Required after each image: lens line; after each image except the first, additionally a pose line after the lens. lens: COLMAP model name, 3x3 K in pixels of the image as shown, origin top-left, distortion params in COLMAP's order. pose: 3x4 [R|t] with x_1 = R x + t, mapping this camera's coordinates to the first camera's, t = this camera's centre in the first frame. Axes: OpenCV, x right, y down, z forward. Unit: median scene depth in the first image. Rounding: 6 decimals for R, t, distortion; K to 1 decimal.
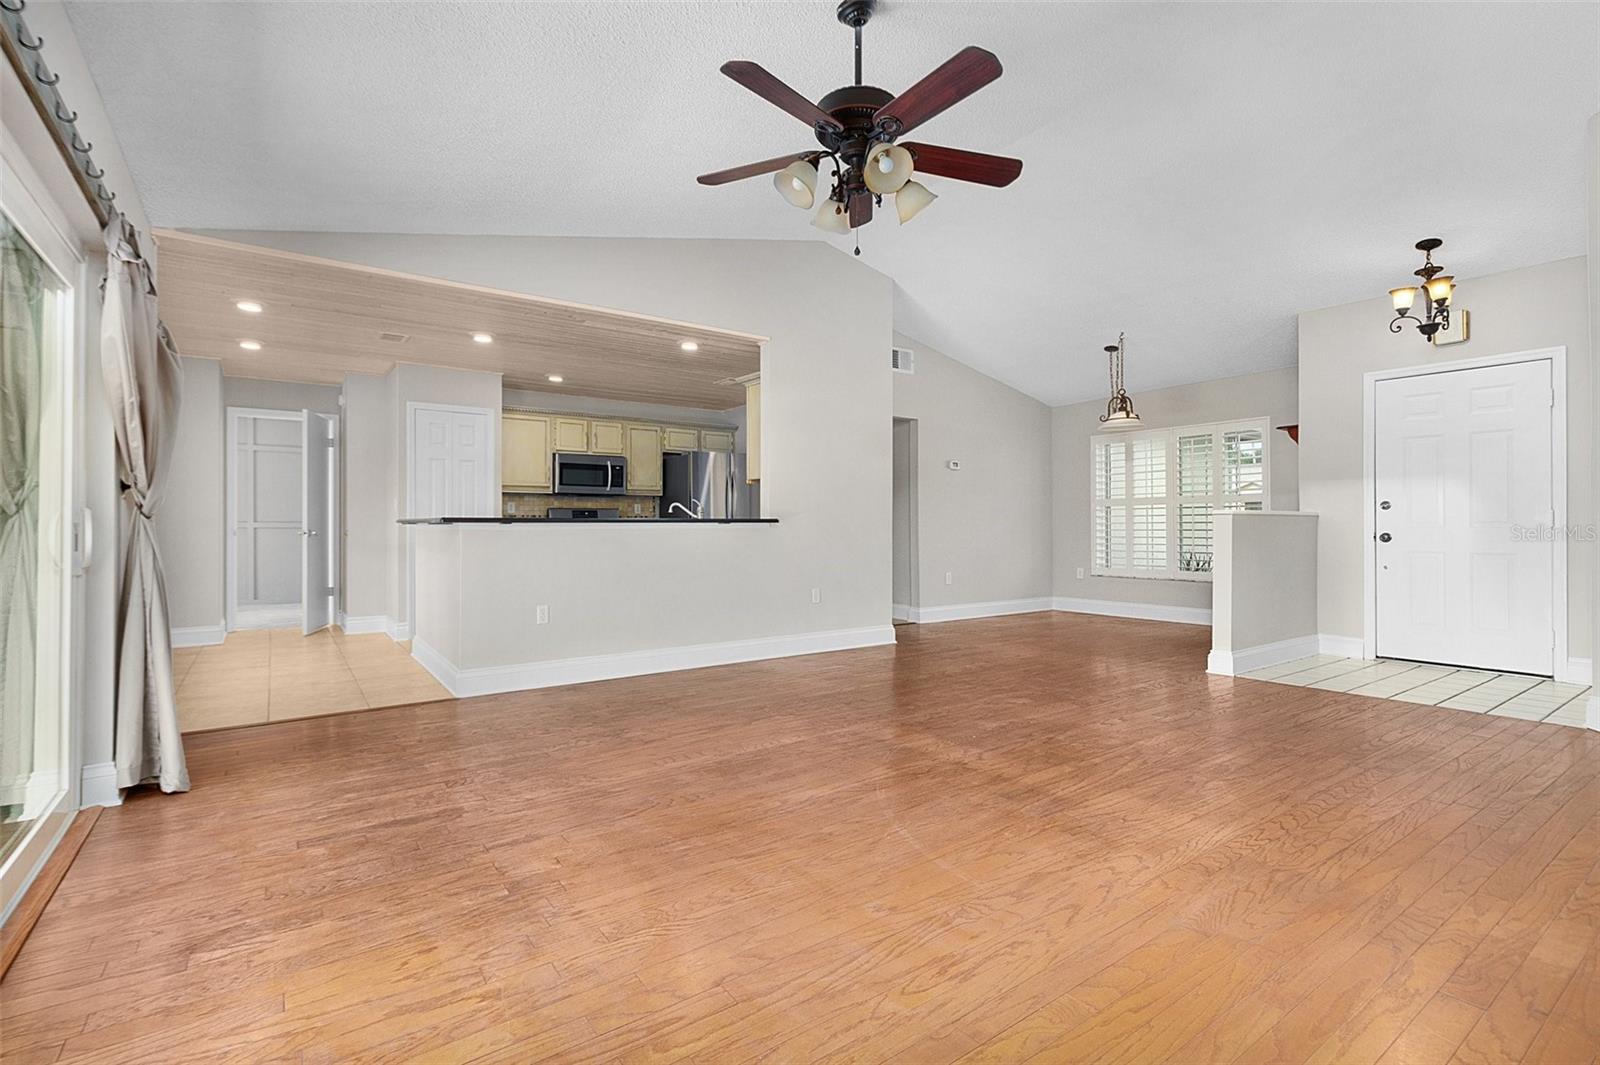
lens RADIAL K [[741.2, 0, 800.0], [0, 741.2, 532.5], [0, 0, 1]] dist [-0.001075, -0.000194]
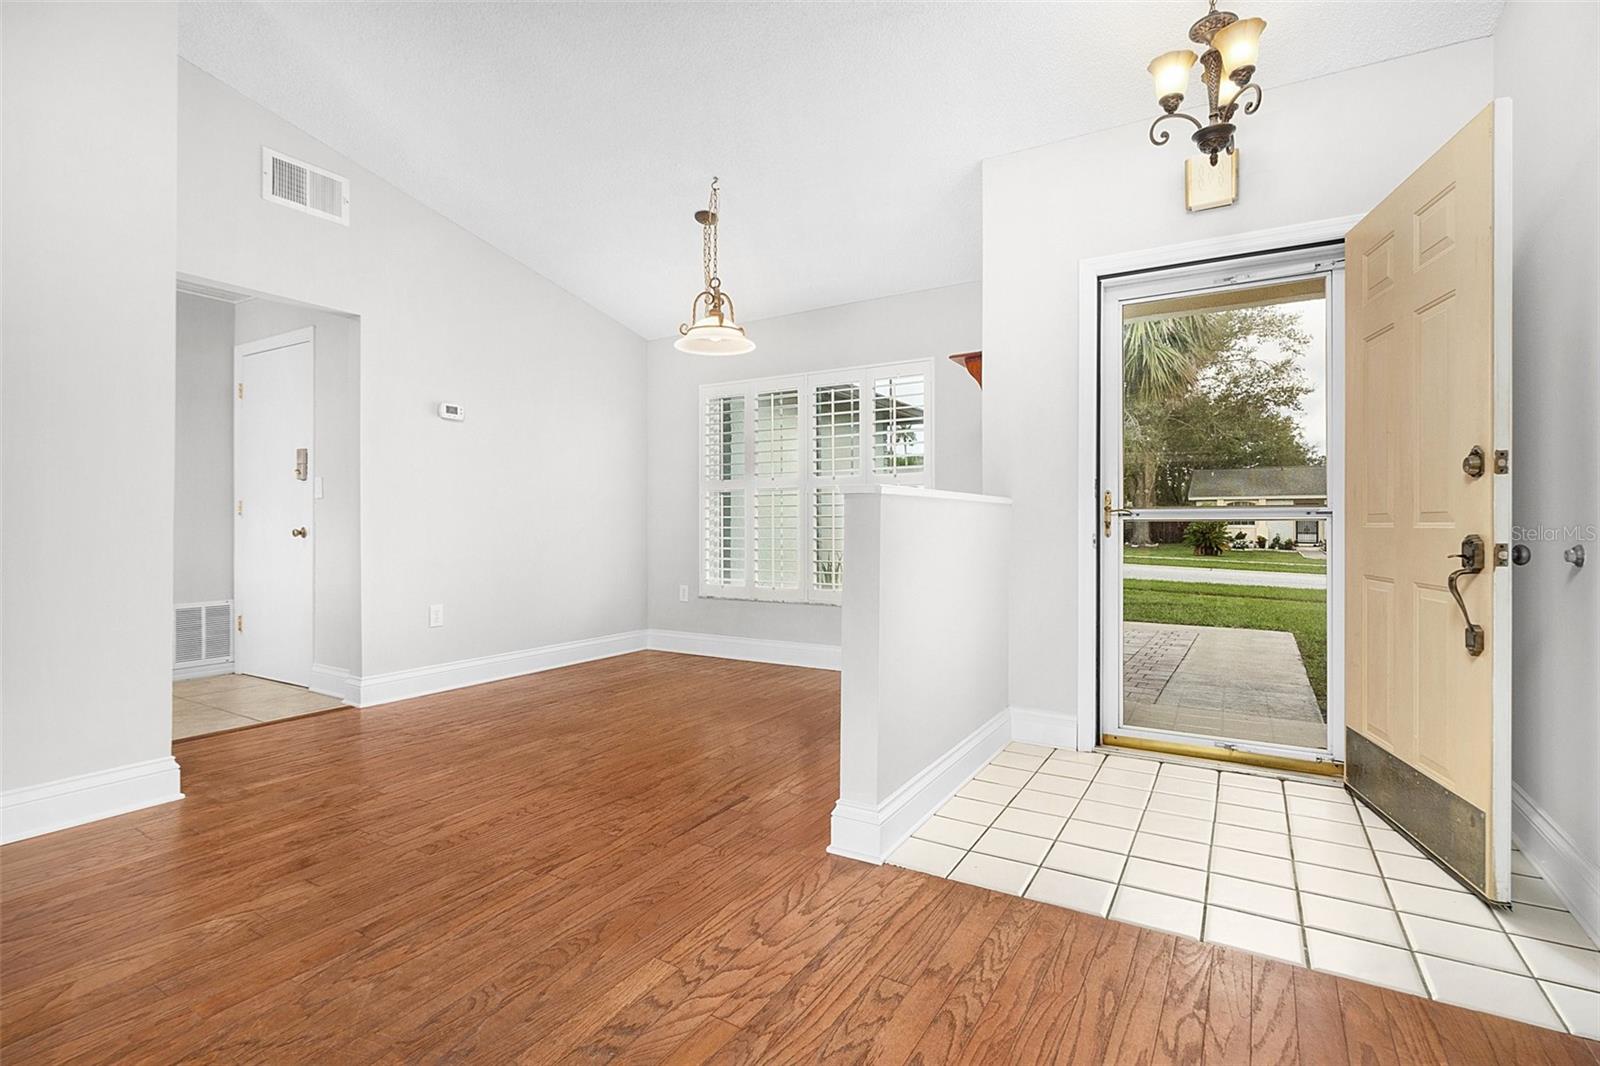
lens RADIAL K [[749.9, 0, 798.4], [0, 749.9, 524.2], [0, 0, 1]] dist [-0.002583, -0.000492]
pose [[0.921849, 0.000546, 0.387550, 0.274662], [0.000029, 0.999999, -0.001478, -0.005413], [-0.387550, 0.001373, 0.921848, 0.454031]]
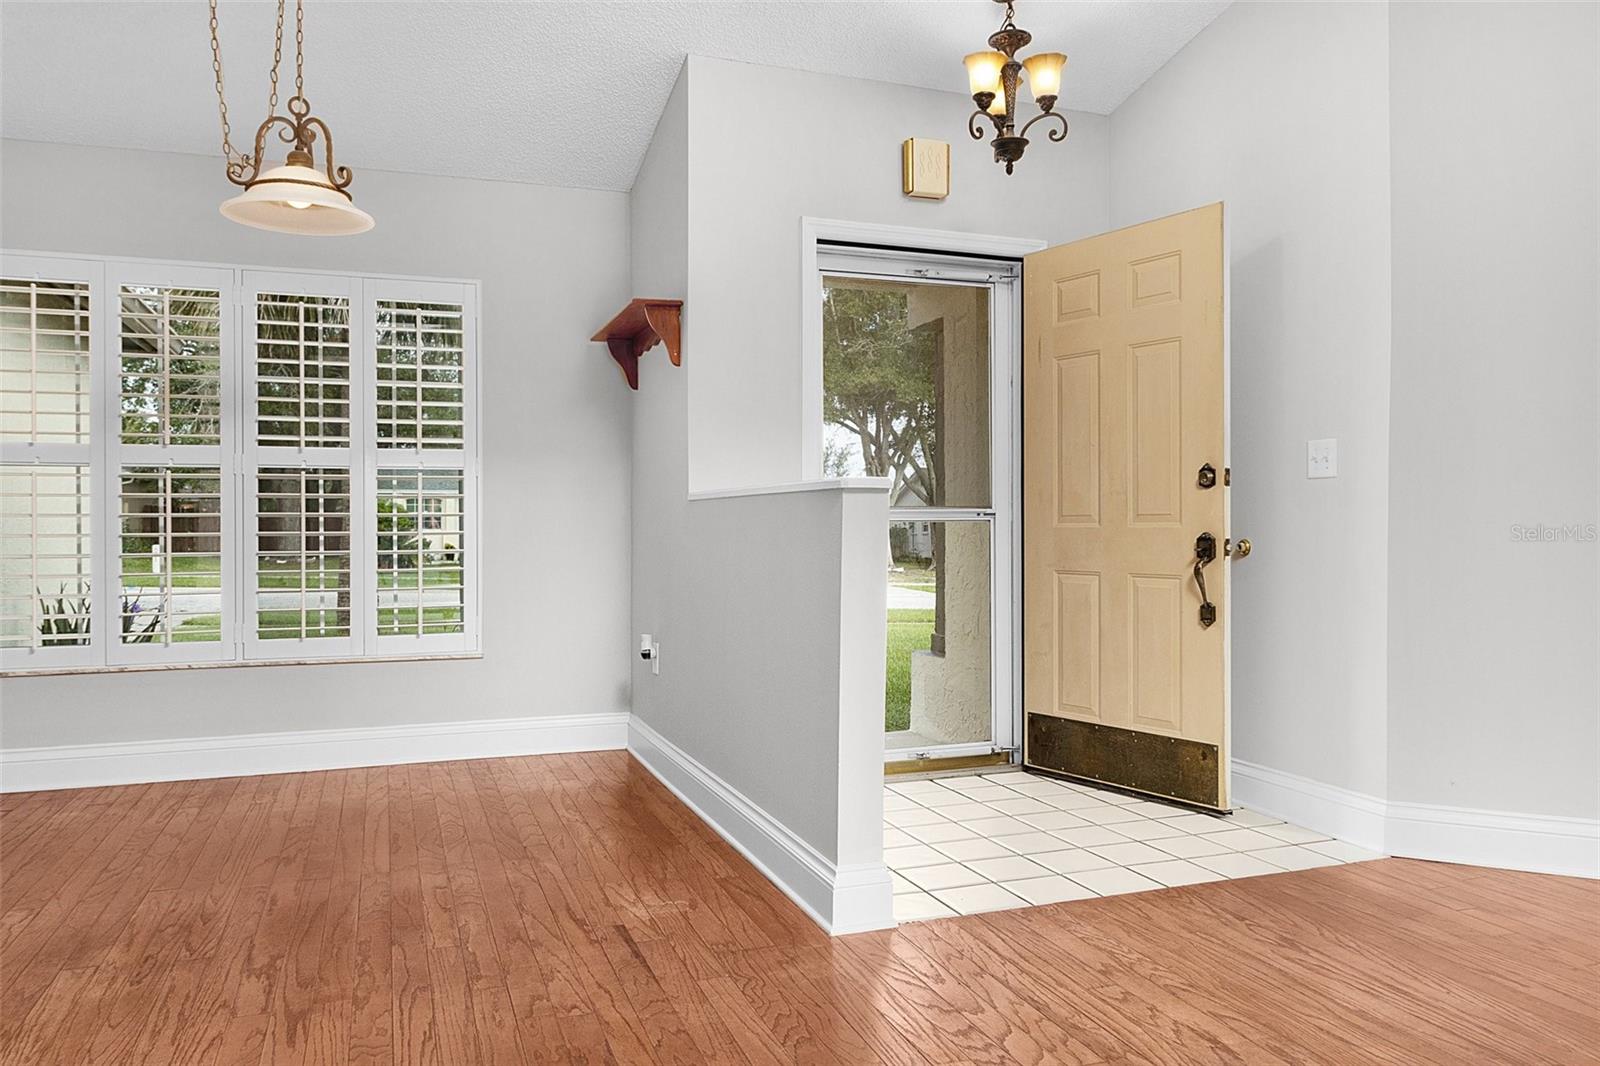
lens RADIAL K [[1156.0, 0, 796.6], [0, 1156.0, 526.5], [0, 0, 1]] dist [-0.003963, -0.000558]
pose [[0.281847, -0.001106, 0.959459, 0.015734], [0.005499, 0.999985, -0.000462, -0.005472], [-0.959444, 0.005406, 0.281848, 0.655227]]
